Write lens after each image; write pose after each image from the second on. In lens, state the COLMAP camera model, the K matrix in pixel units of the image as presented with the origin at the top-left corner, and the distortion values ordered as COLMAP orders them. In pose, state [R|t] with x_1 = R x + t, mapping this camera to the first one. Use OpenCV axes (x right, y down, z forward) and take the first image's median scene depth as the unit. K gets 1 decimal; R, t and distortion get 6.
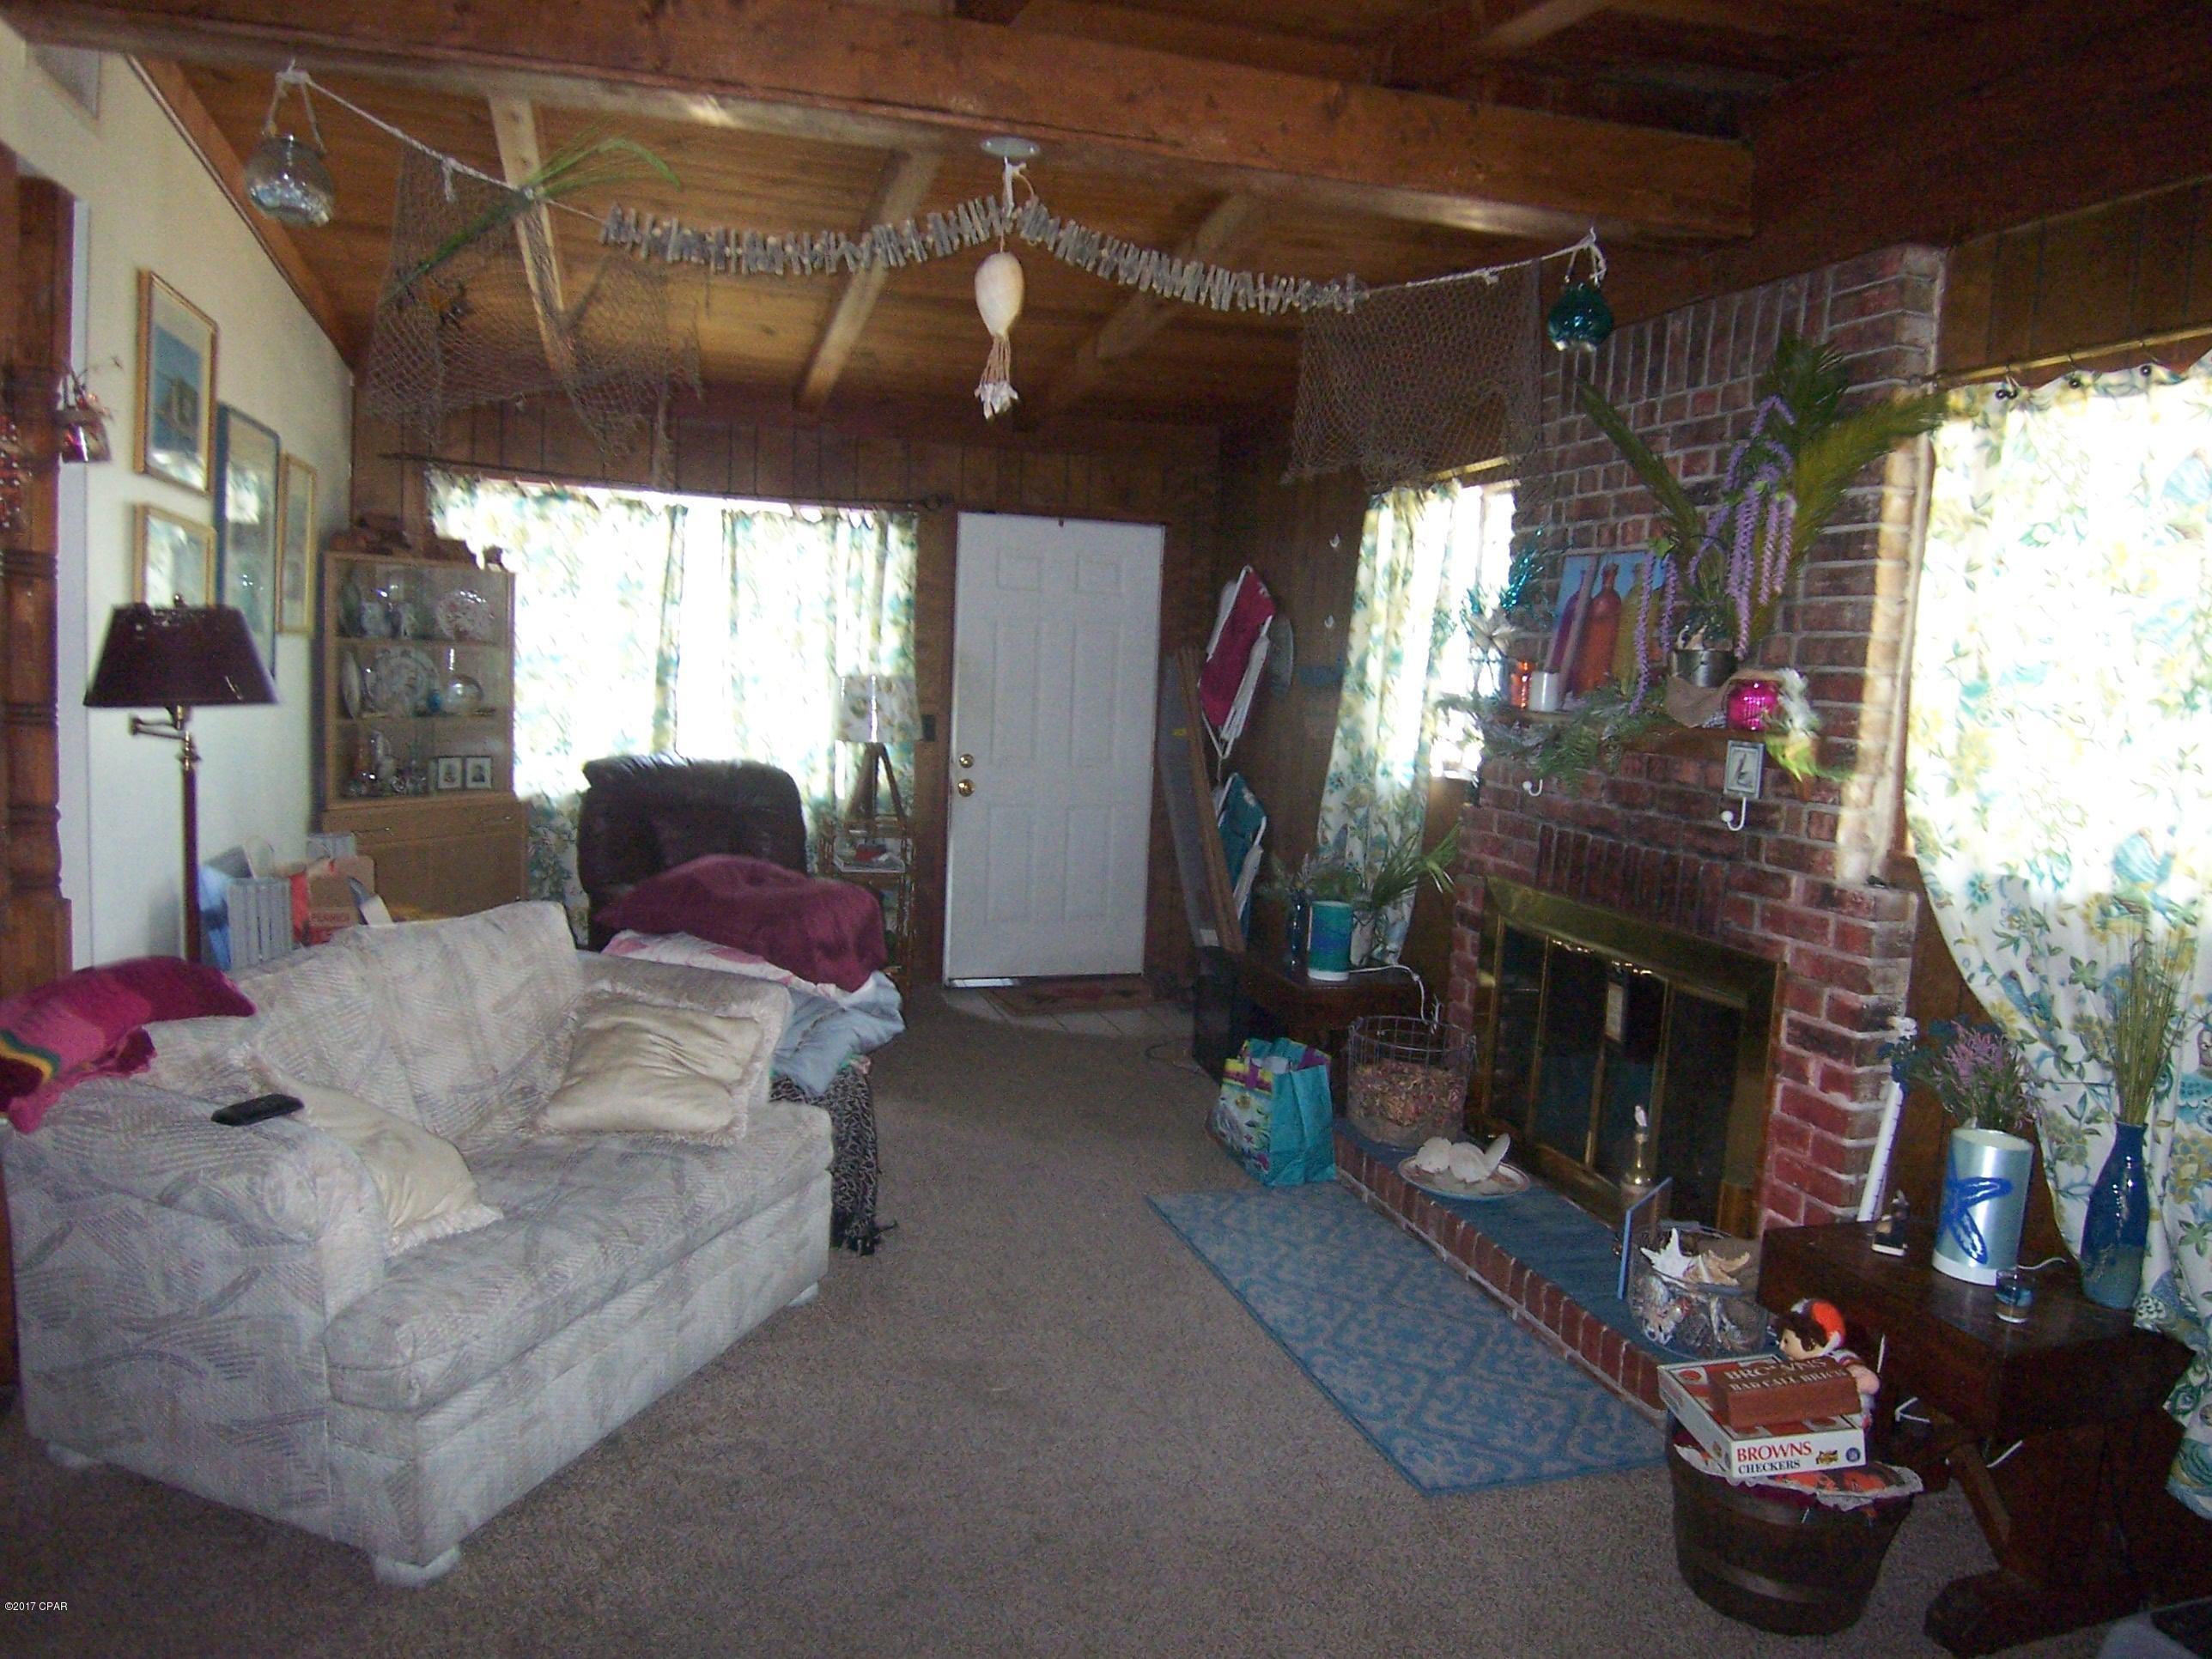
lens RADIAL K [[1505.4, 0, 1106.0], [0, 1505.4, 829.5], [0, 0, 1]] dist [0.002718, -0.061934]
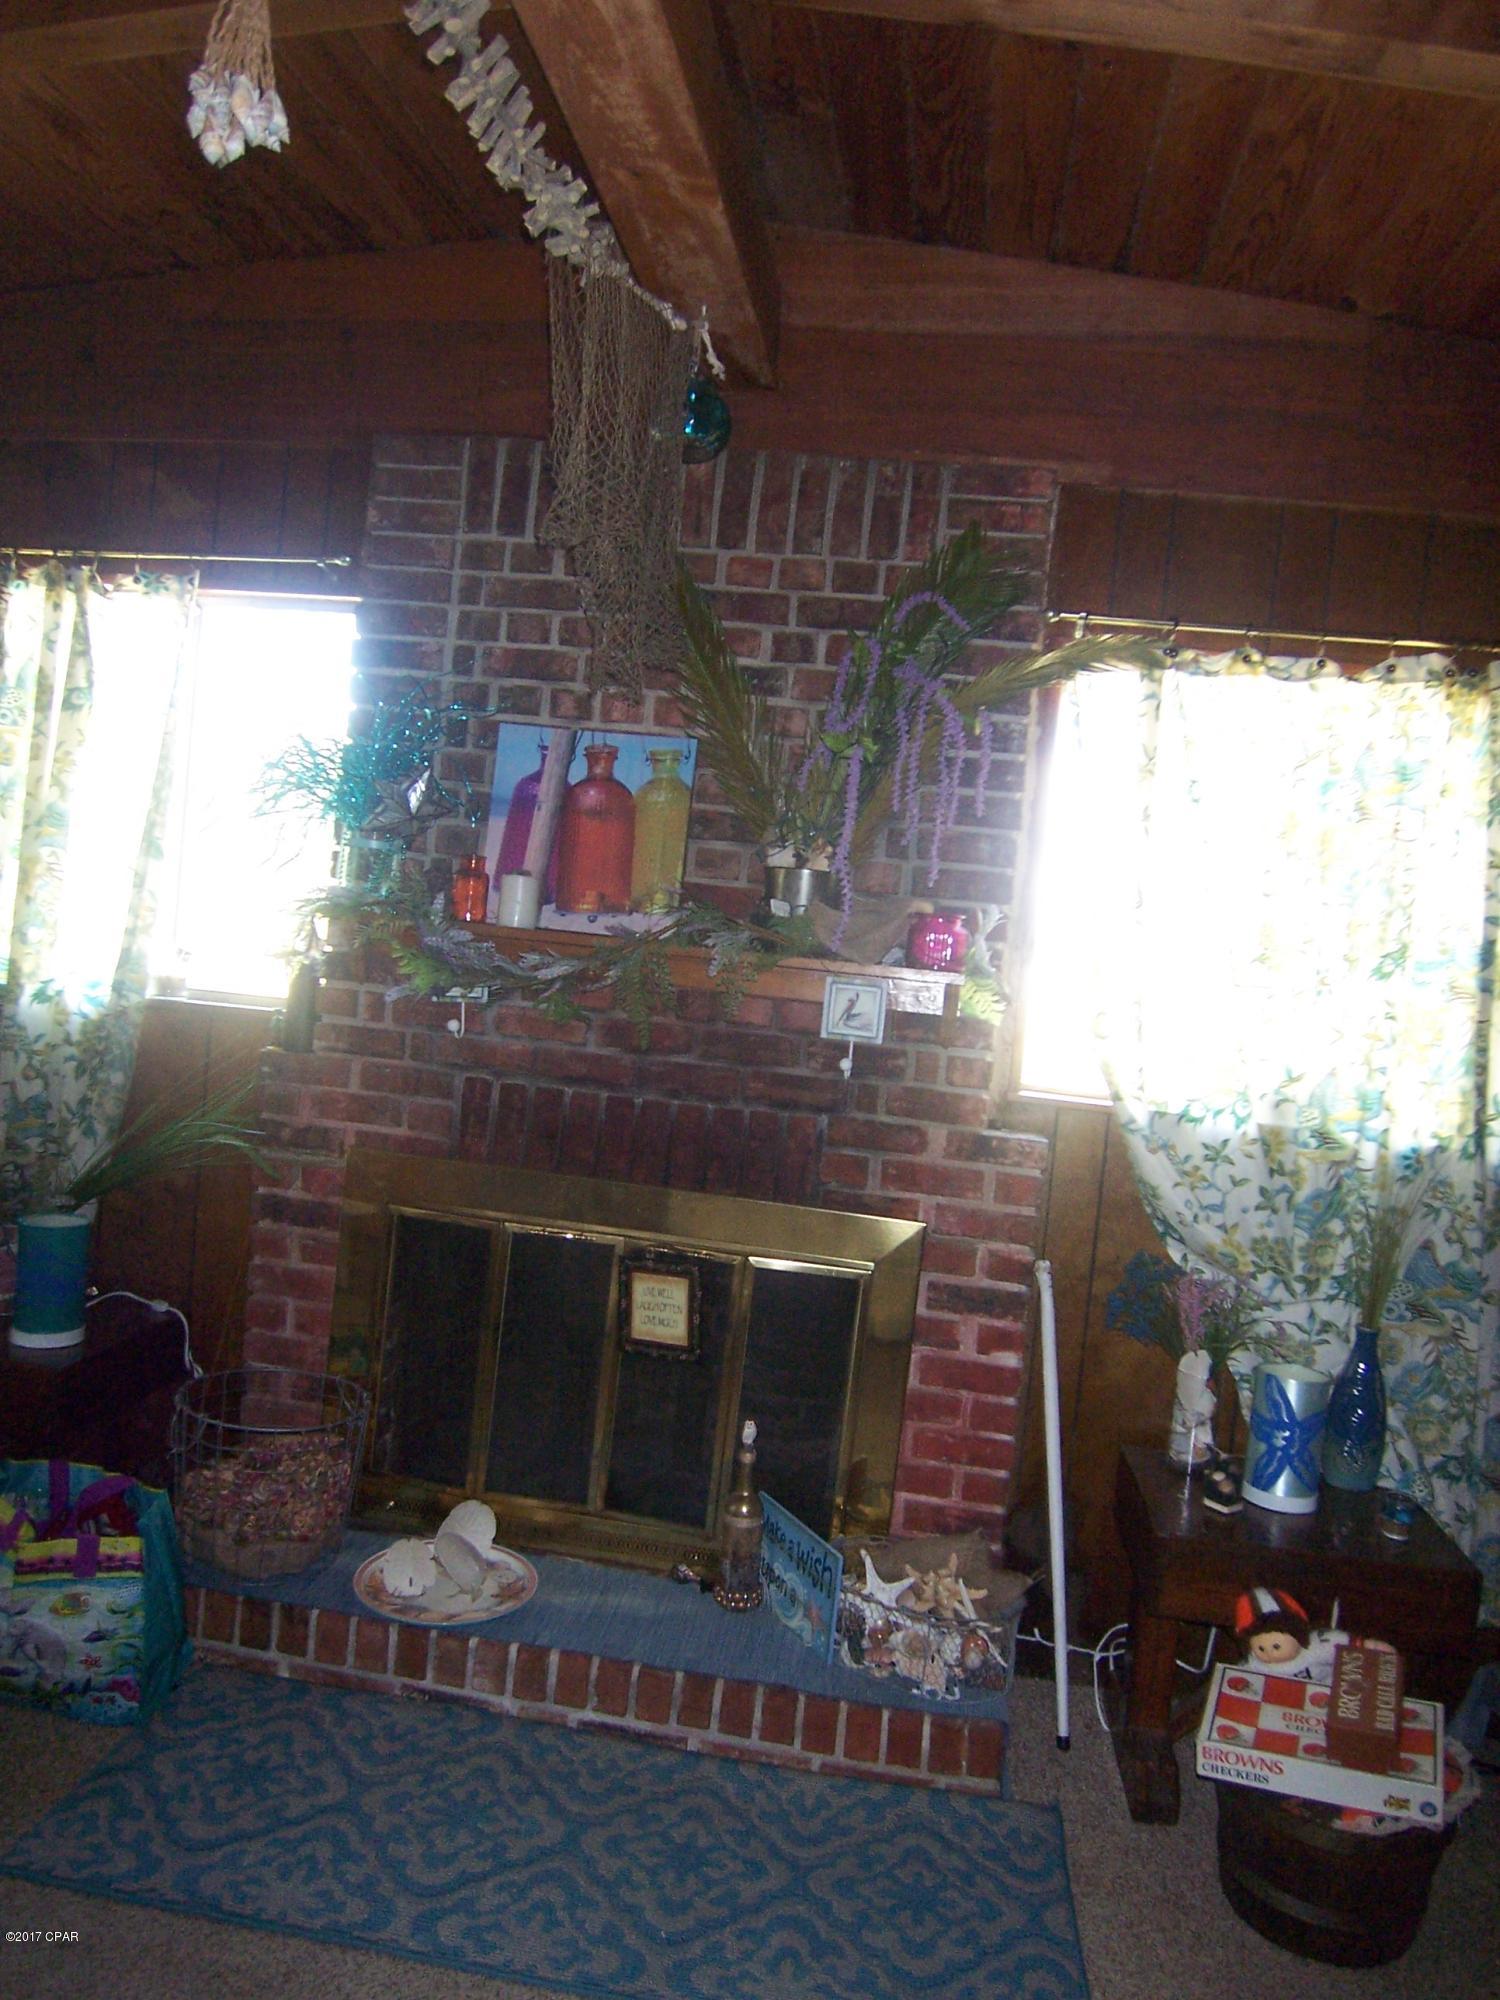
lens RADIAL K [[1361.1, 0, 745.2], [0, 1361.1, 1023.4], [0, 0, 1]] dist [0.002718, -0.061934]
pose [[0.417839, -0.051320, 0.907071, -0.334505], [0.023863, 0.998679, 0.045510, -0.071887], [-0.908208, 0.002629, 0.418511, 0.743783]]
